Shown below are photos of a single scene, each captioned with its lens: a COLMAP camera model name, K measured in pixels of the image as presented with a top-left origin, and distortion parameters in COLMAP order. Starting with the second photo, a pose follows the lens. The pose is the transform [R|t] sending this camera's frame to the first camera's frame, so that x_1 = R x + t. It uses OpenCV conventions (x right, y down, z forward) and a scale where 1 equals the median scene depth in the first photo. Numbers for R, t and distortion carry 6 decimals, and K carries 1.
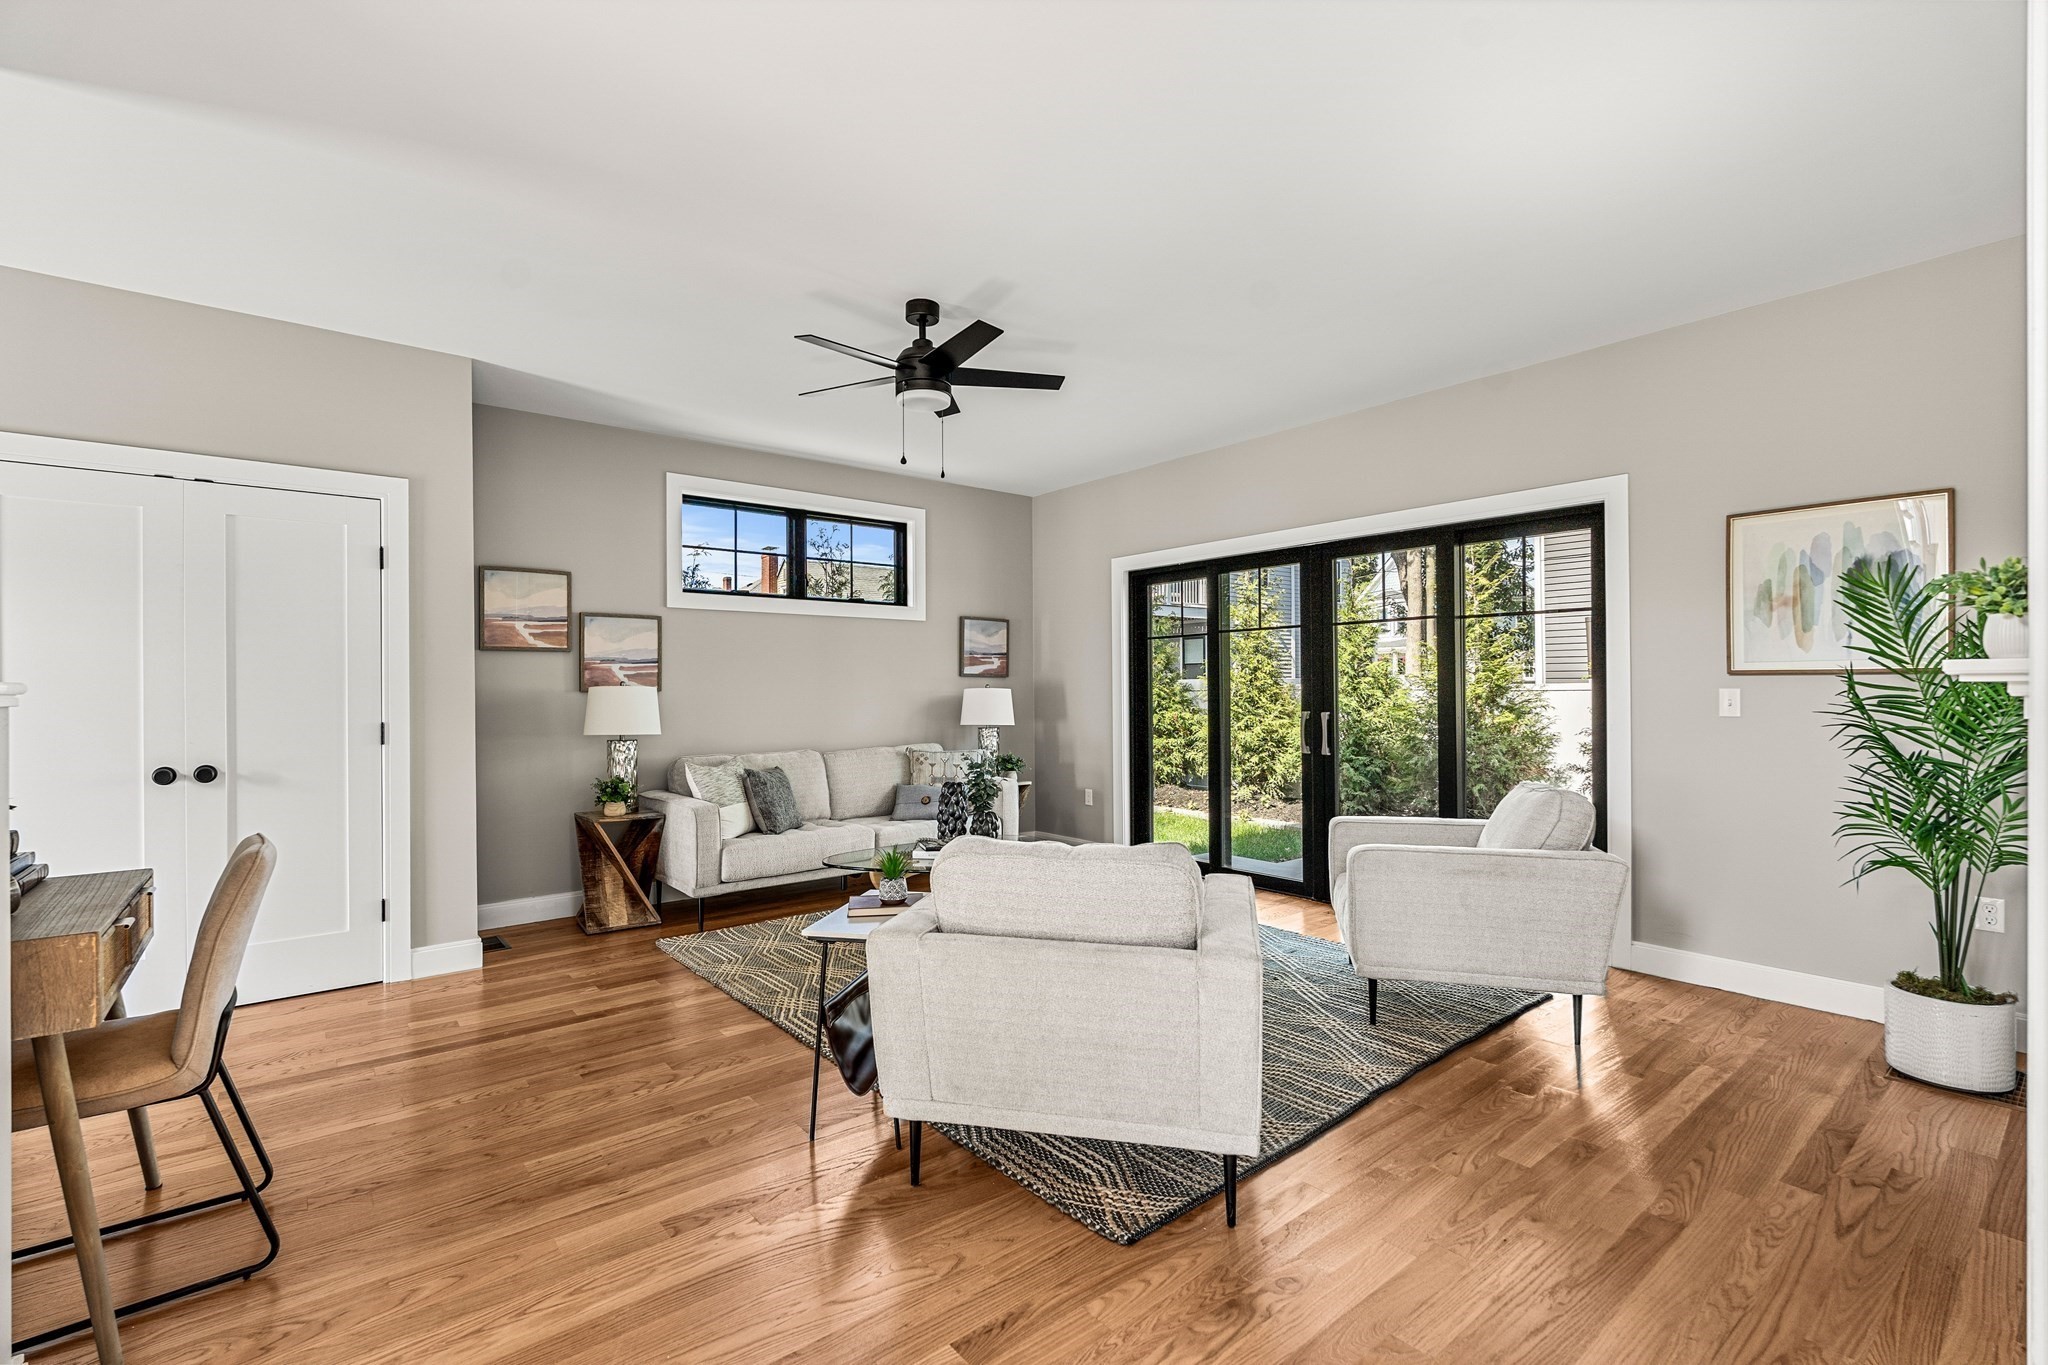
lens RADIAL K [[903.6, 0, 1034.7], [0, 903.6, 684.4], [0, 0, 1]] dist [-0.004257, 0.000082]
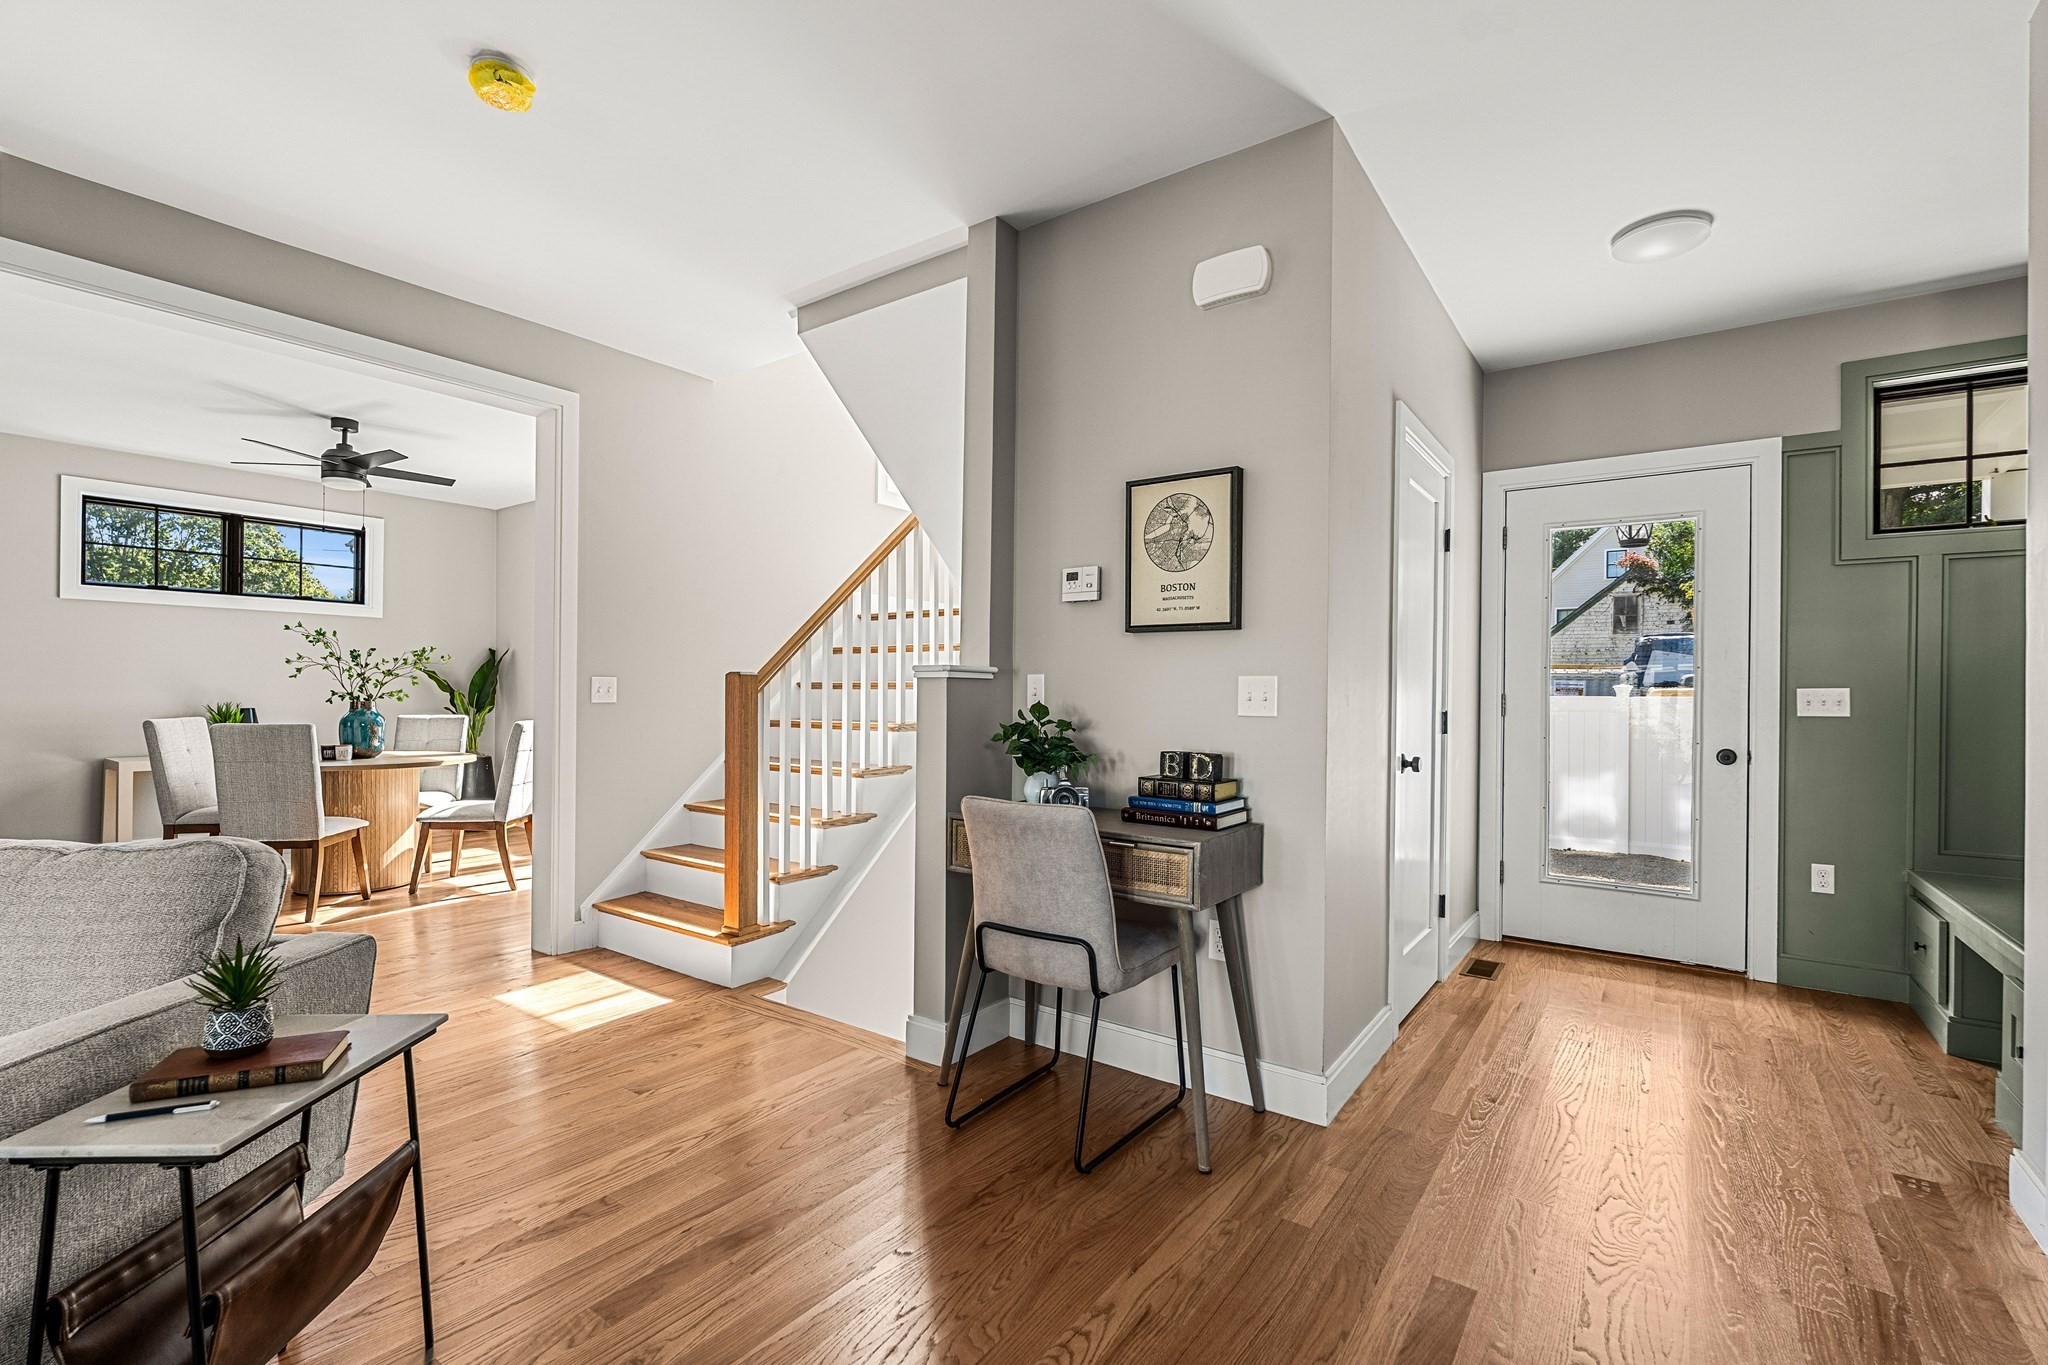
lens RADIAL K [[903.6, 0, 1018.9], [0, 903.6, 690.2], [0, 0, 1]] dist [-0.004257, 0.000082]
pose [[-0.969922, -0.005083, -0.243363, -0.103708], [-0.003332, 0.999966, -0.007604, 0.008886], [0.243393, -0.006564, -0.969906, 0.361119]]
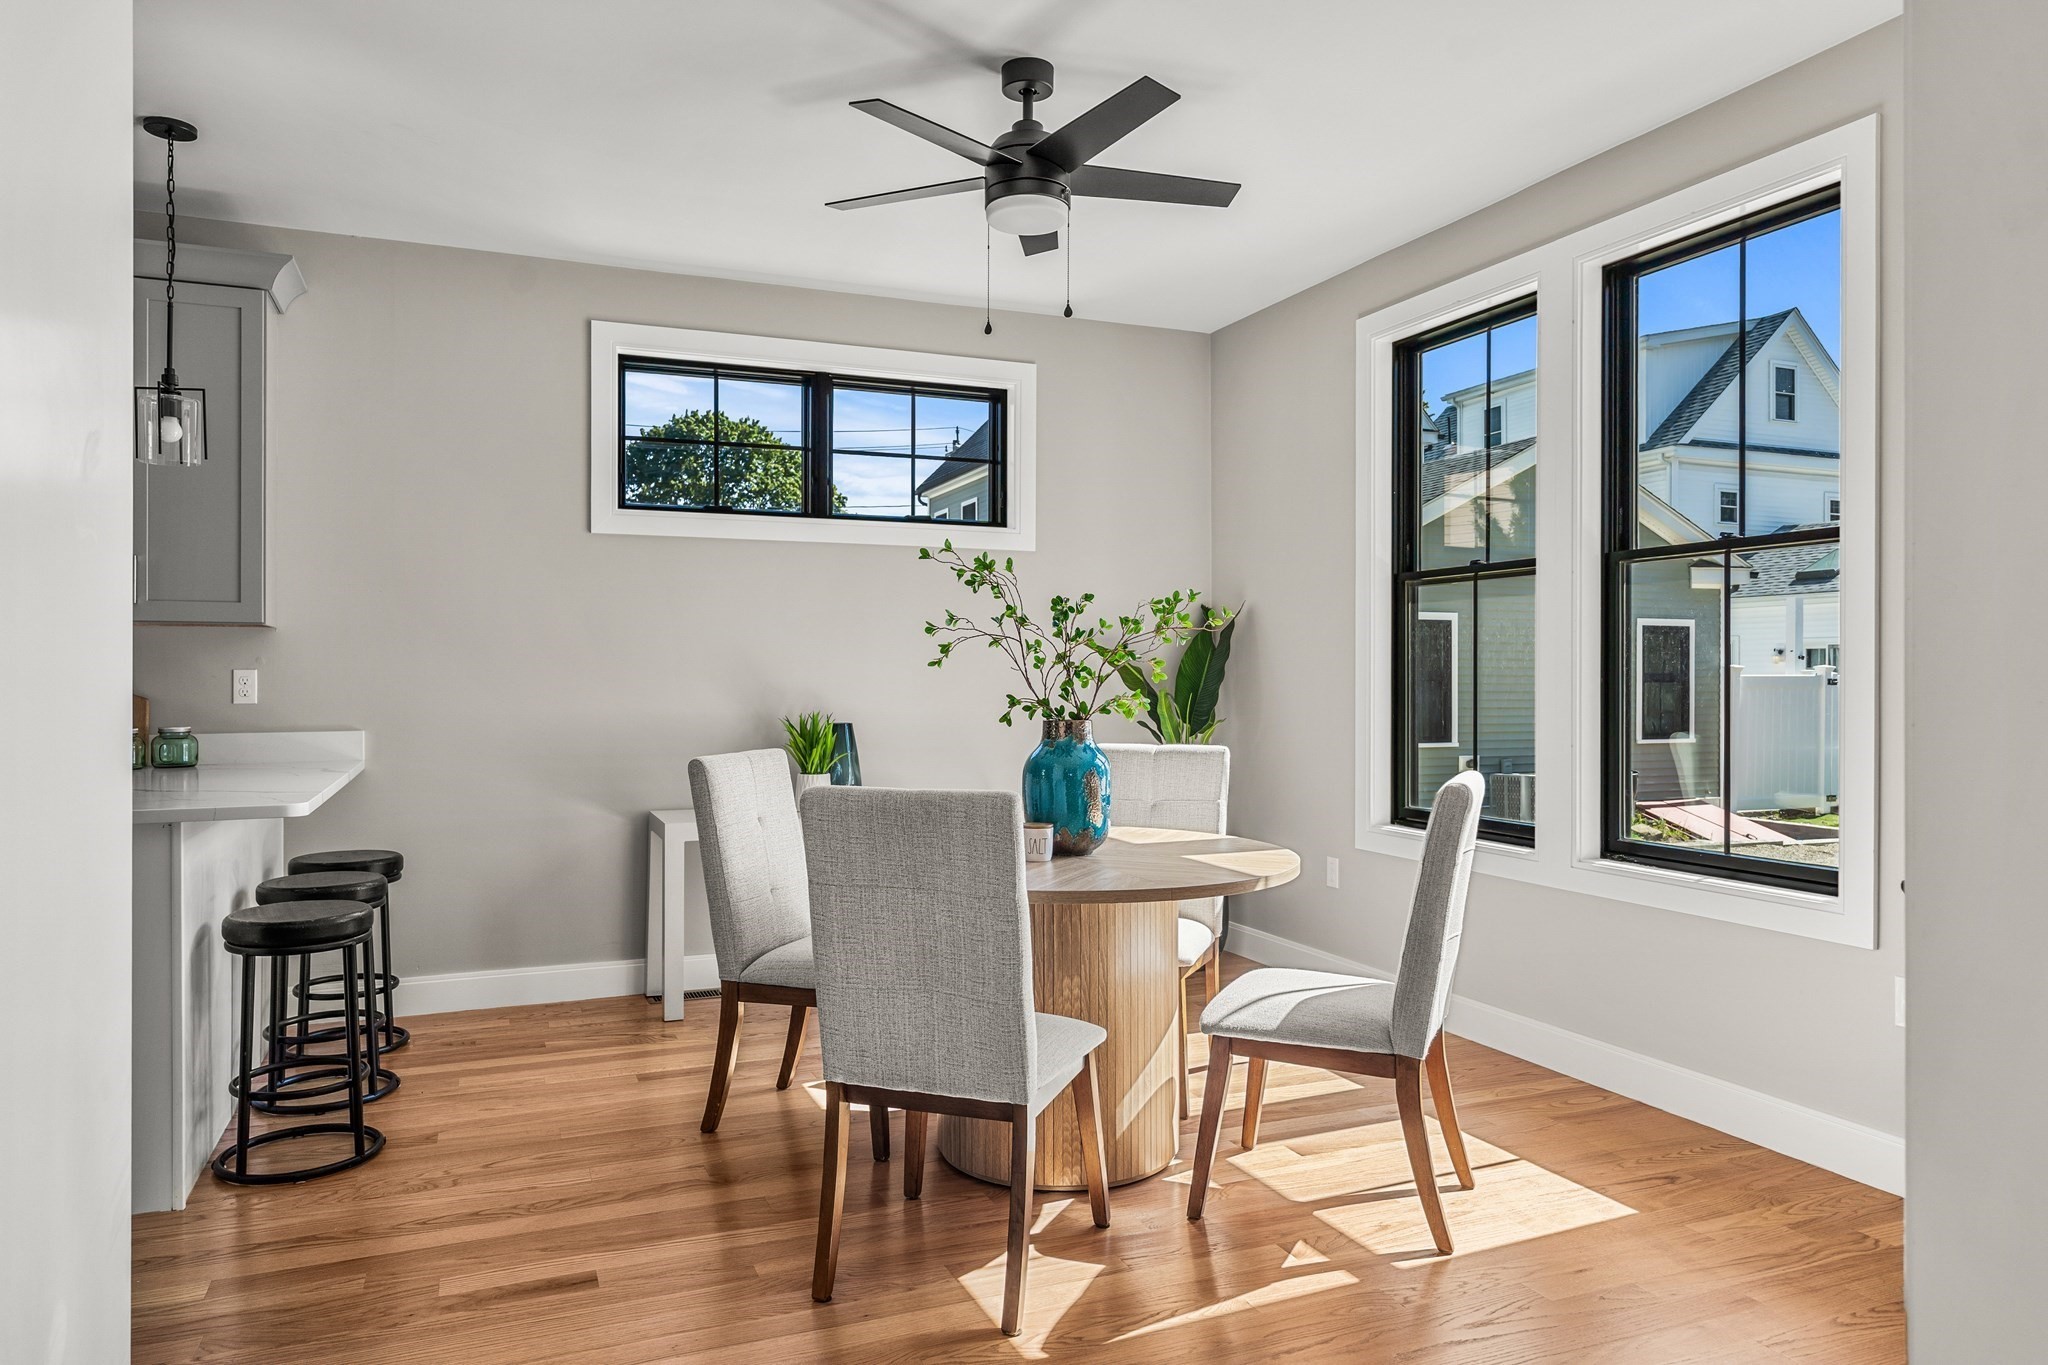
lens RADIAL K [[1326.1, 0, 1027.2], [0, 1326.1, 672.6], [0, 0, 1]] dist [-0.005214, 0.005428]
pose [[-0.954960, 0.003347, 0.296715, 0.028860], [0.001913, 0.999985, -0.005121, 0.003474], [-0.296728, -0.004322, -0.954952, 0.117206]]
